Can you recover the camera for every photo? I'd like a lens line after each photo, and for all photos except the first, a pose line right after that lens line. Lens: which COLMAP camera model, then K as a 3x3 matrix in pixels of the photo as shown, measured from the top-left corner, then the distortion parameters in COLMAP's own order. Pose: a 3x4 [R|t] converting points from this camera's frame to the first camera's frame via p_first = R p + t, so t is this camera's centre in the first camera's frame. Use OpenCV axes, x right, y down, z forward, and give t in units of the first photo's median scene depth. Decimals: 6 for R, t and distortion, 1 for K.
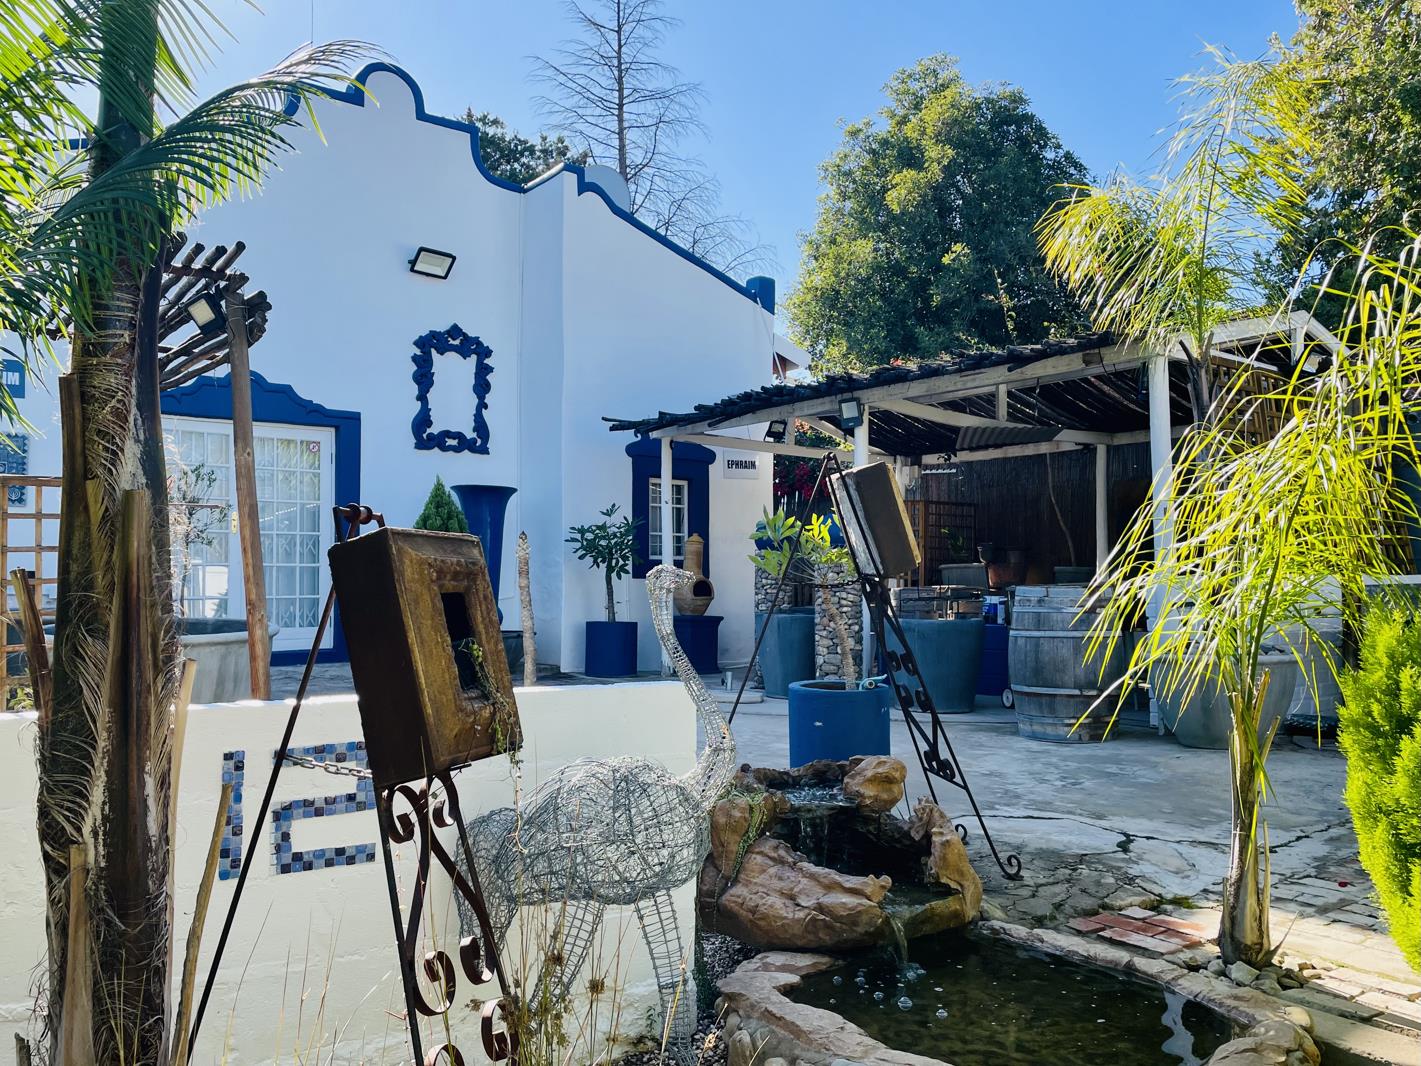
lens RADIAL K [[1118.4, 0, 707.4], [0, 1118.4, 533.8], [0, 0, 1]] dist [0.007488, 0.000883]
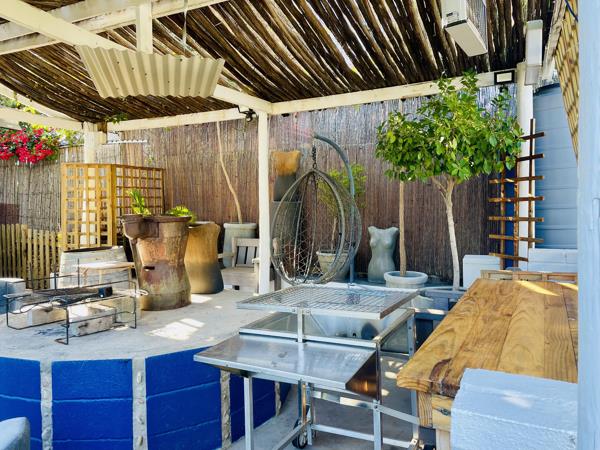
lens RADIAL K [[472.2, 0, 299.5], [0, 472.2, 224.7], [0, 0, 1]] dist [0.007488, 0.000883]
pose [[0.908908, -0.013496, 0.416778, 0.164417], [-0.021701, 0.996591, 0.079597, -0.010828], [-0.416432, -0.081391, 0.905517, 0.480908]]
